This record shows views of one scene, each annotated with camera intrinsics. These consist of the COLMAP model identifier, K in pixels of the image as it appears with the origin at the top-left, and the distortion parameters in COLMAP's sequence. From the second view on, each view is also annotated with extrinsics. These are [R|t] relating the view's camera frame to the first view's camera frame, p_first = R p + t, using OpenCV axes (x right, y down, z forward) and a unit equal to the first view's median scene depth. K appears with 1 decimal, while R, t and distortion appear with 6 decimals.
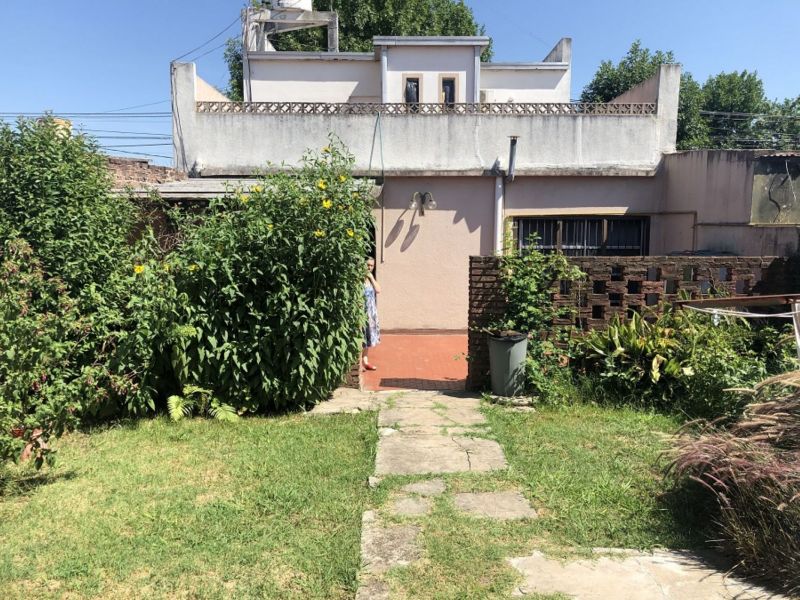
lens RADIAL K [[652.6, 0, 400.0], [0, 652.6, 300.0], [0, 0, 1]] dist [0.003846, -0.001068]
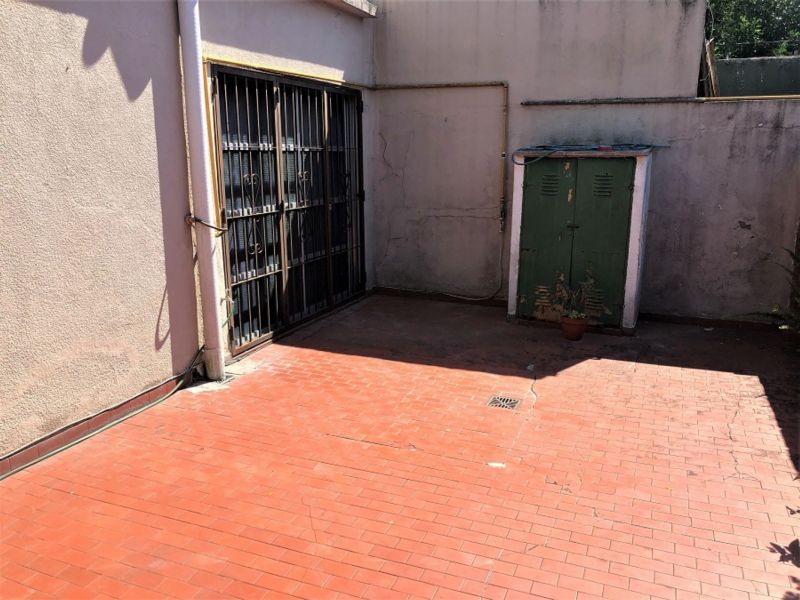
lens RADIAL K [[652.6, 0, 400.0], [0, 652.6, 300.0], [0, 0, 1]] dist [0.003846, -0.001068]
pose [[0.366676, -0.212019, 0.905868, -0.157637], [0.105888, 0.976870, 0.185776, -0.053036], [-0.924303, 0.027801, 0.380645, 0.759241]]
